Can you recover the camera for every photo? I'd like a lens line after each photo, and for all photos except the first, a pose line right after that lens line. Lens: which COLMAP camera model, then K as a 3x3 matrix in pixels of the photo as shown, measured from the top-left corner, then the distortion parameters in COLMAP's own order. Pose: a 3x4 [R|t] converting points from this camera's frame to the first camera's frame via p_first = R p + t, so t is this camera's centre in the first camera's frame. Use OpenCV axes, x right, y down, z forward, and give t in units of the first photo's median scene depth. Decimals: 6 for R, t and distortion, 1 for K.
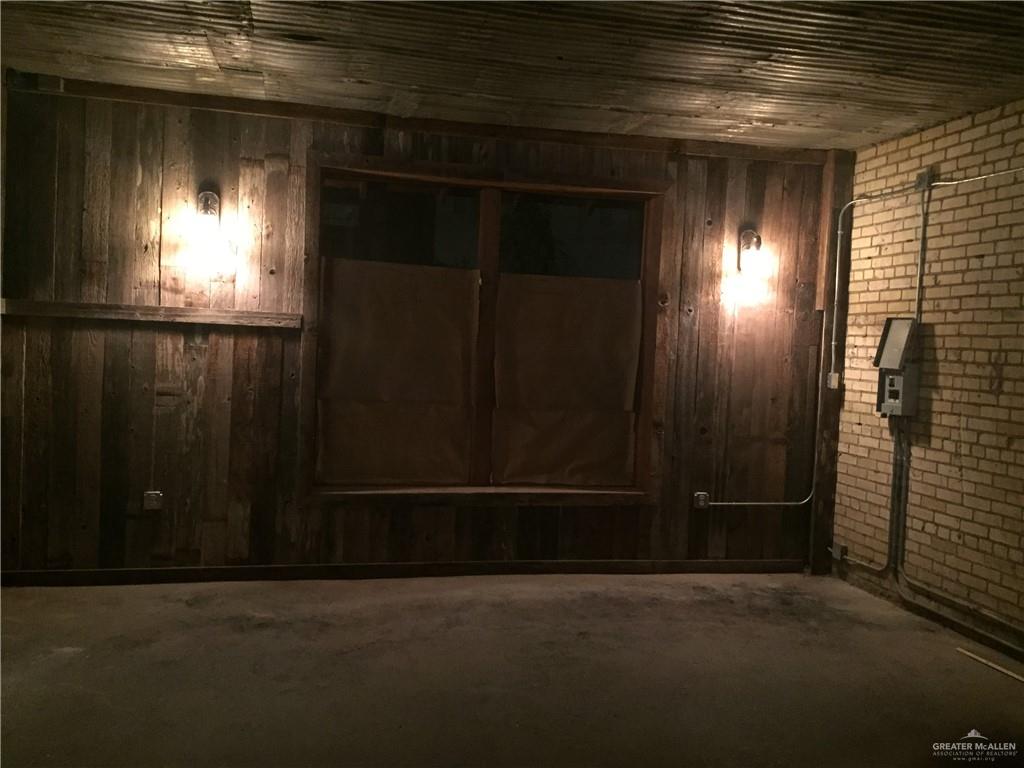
lens RADIAL K [[881.1, 0, 512.5], [0, 881.1, 381.1], [0, 0, 1]] dist [0.067761, -0.077089]
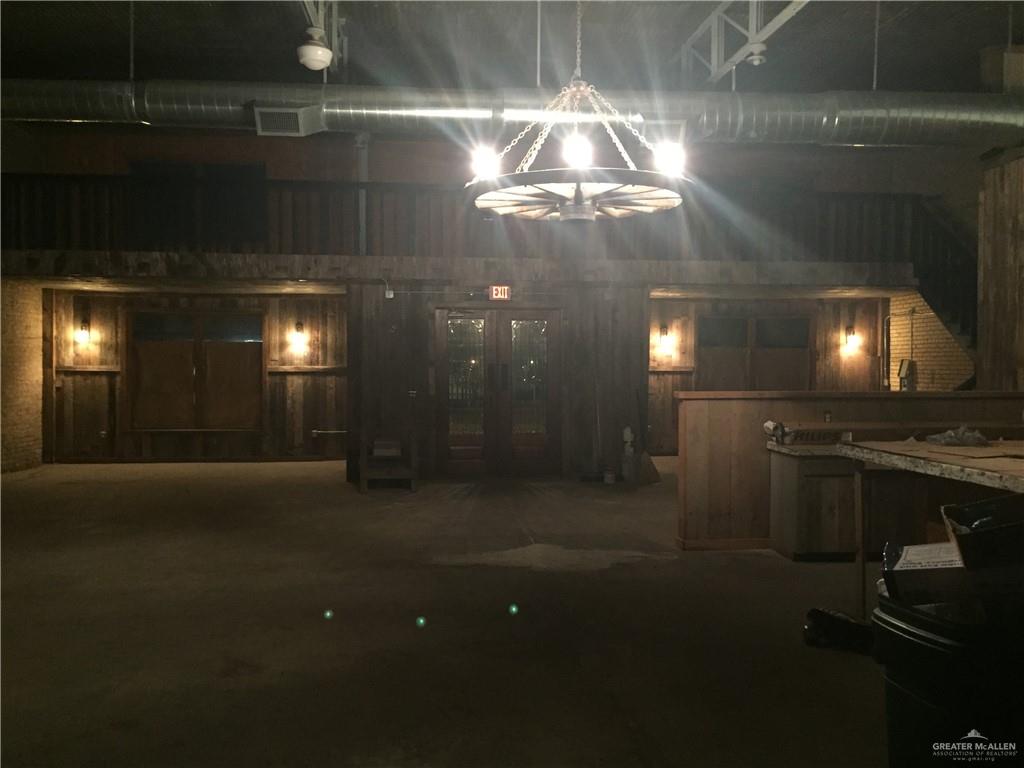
lens RADIAL K [[881.1, 0, 513.0], [0, 881.1, 382.2], [0, 0, 1]] dist [0.067761, -0.077089]
pose [[0.990510, -0.037925, -0.132102, -0.433121], [0.033406, 0.998784, -0.036256, 0.063291], [0.133317, 0.031499, 0.990573, -1.966759]]
